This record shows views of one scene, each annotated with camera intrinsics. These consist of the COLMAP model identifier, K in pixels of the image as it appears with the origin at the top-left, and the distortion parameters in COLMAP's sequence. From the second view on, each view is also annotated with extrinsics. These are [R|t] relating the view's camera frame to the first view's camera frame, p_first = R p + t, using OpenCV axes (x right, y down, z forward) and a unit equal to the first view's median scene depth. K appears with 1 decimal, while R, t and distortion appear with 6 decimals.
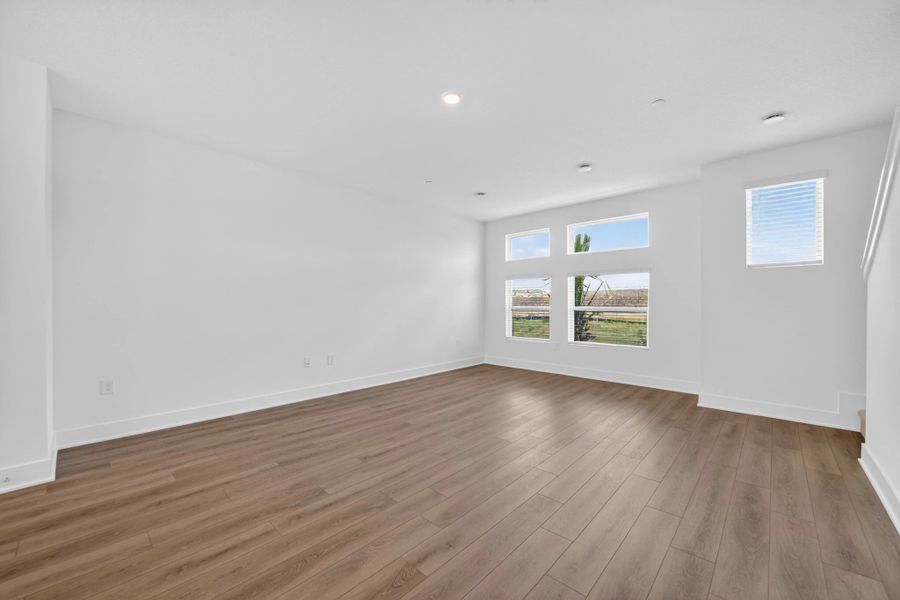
lens RADIAL K [[350.1, 0, 450.0], [0, 350.1, 300.0], [0, 0, 1]] dist [-0.017949, 0.000083]
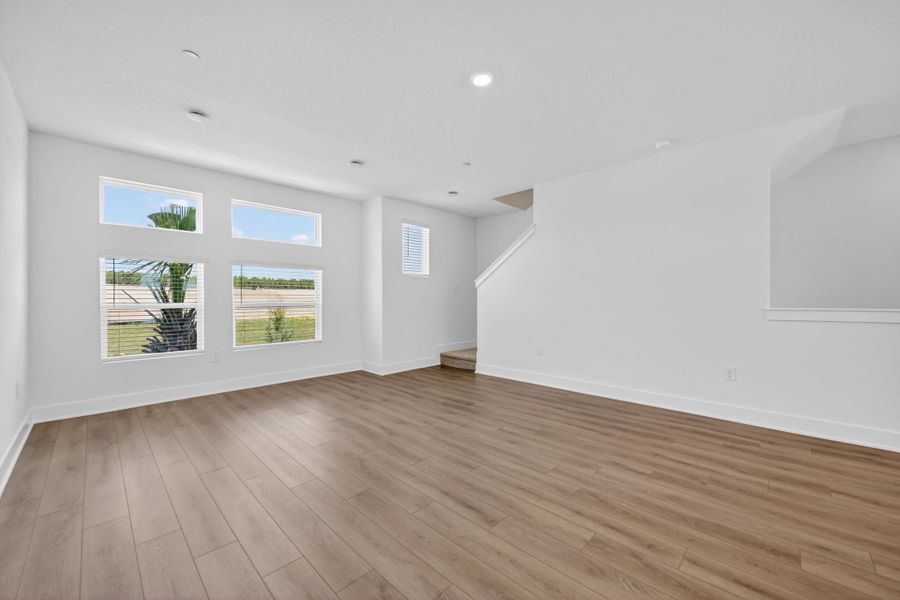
lens RADIAL K [[350.1, 0, 450.0], [0, 350.1, 300.0], [0, 0, 1]] dist [-0.017949, 0.000083]
pose [[0.019425, -0.003184, 0.999806, -1.108340], [-0.004203, 0.999986, 0.003266, 0.013528], [-0.999802, -0.004266, 0.019411, 1.267071]]
